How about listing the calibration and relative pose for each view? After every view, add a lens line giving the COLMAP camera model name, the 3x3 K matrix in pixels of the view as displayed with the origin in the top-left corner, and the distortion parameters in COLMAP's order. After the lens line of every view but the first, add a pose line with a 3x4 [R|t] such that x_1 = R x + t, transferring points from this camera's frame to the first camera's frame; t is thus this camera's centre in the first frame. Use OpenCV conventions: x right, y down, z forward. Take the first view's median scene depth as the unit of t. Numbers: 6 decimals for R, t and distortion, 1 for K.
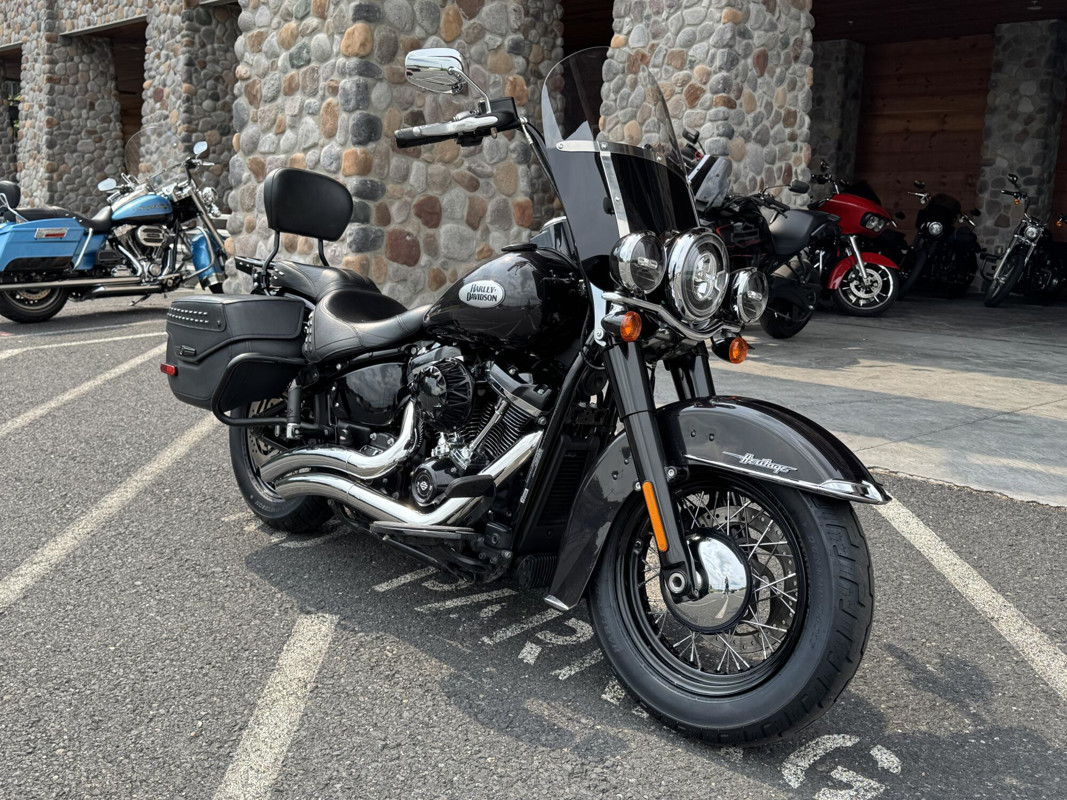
lens RADIAL K [[1056.8, 0, 533.5], [0, 1056.8, 400.0], [0, 0, 1]] dist [0.176922, -0.378694]
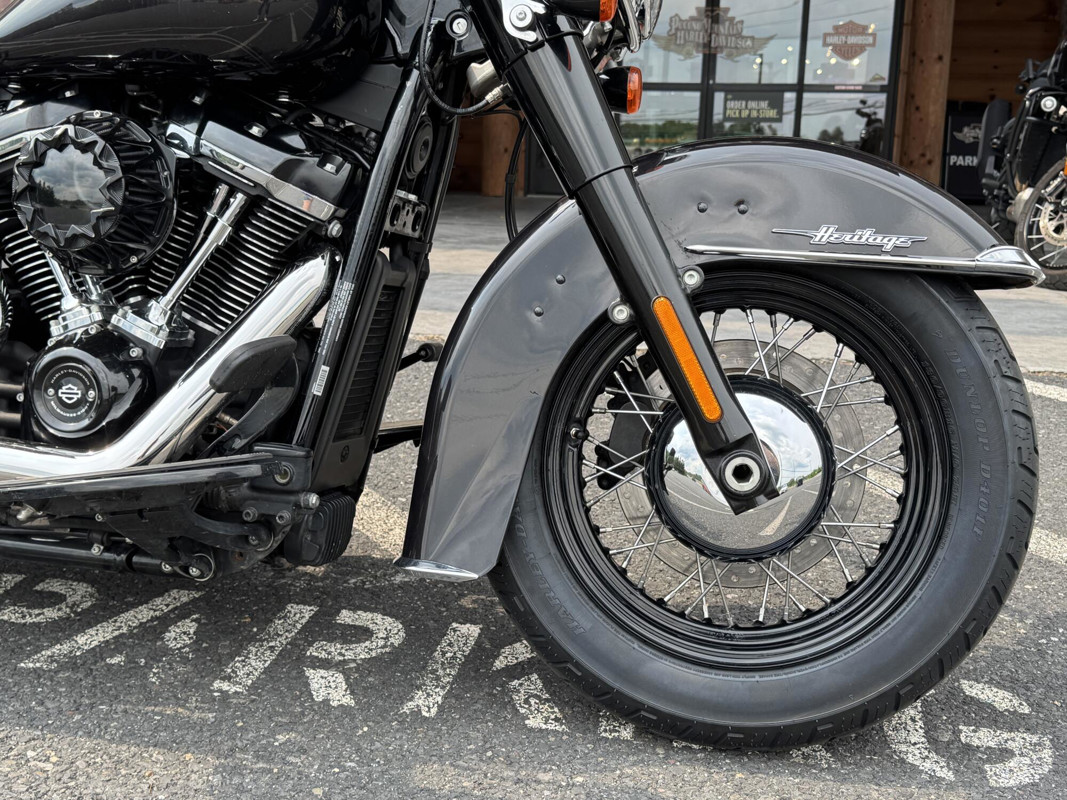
lens RADIAL K [[1255.7, 0, 533.5], [0, 1255.7, 400.0], [0, 0, 1]] dist [0.189792, -0.431626]
pose [[0.826873, -0.122032, 0.548989, -0.184854], [0.097306, 0.992495, 0.074057, 0.047405], [-0.553906, -0.007816, 0.832542, 0.326529]]
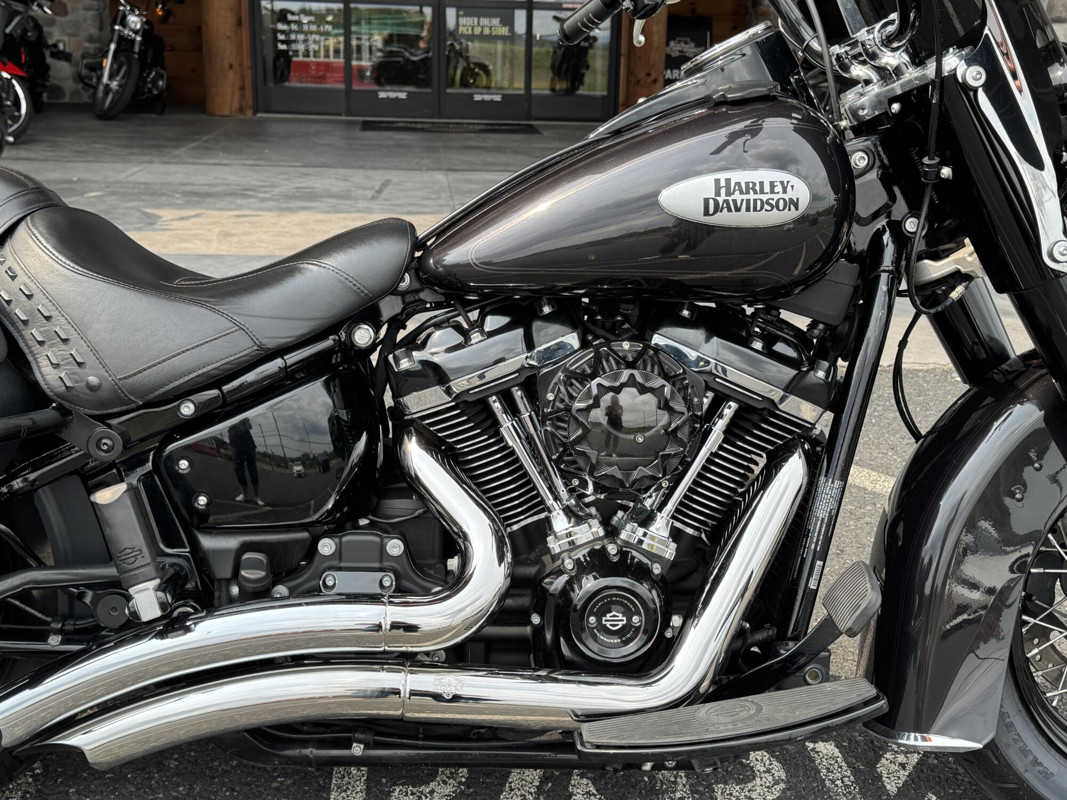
lens RADIAL K [[1255.7, 0, 533.5], [0, 1255.7, 400.0], [0, 0, 1]] dist [0.189792, -0.431626]
pose [[0.643273, -0.227714, 0.730990, -0.391682], [0.126943, 0.973254, 0.191473, -0.096005], [-0.755040, -0.030376, 0.654975, 0.507782]]
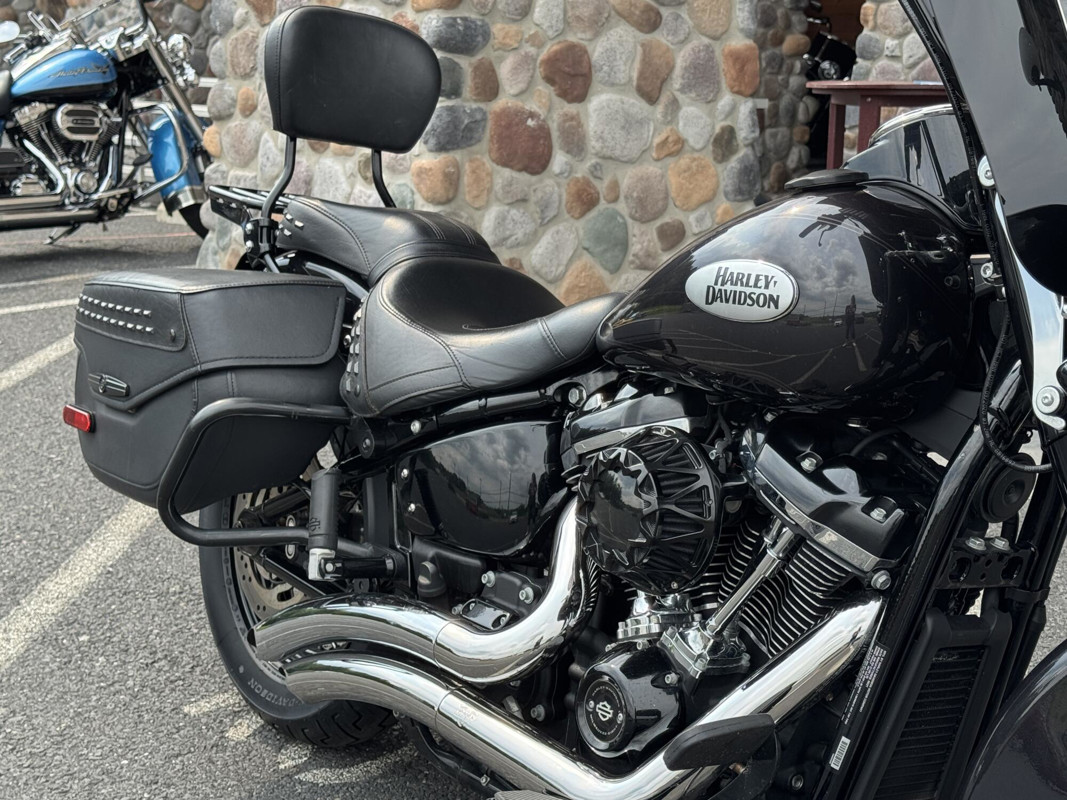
lens RADIAL K [[1796.8, 0, 533.5], [0, 1796.8, 400.0], [0, 0, 1]] dist [0.121915, 0.102898]
pose [[0.994409, 0.001363, -0.105587, -0.040377], [-0.000101, 0.999929, 0.011952, -0.046078], [0.105596, -0.011874, 0.994338, 0.181790]]
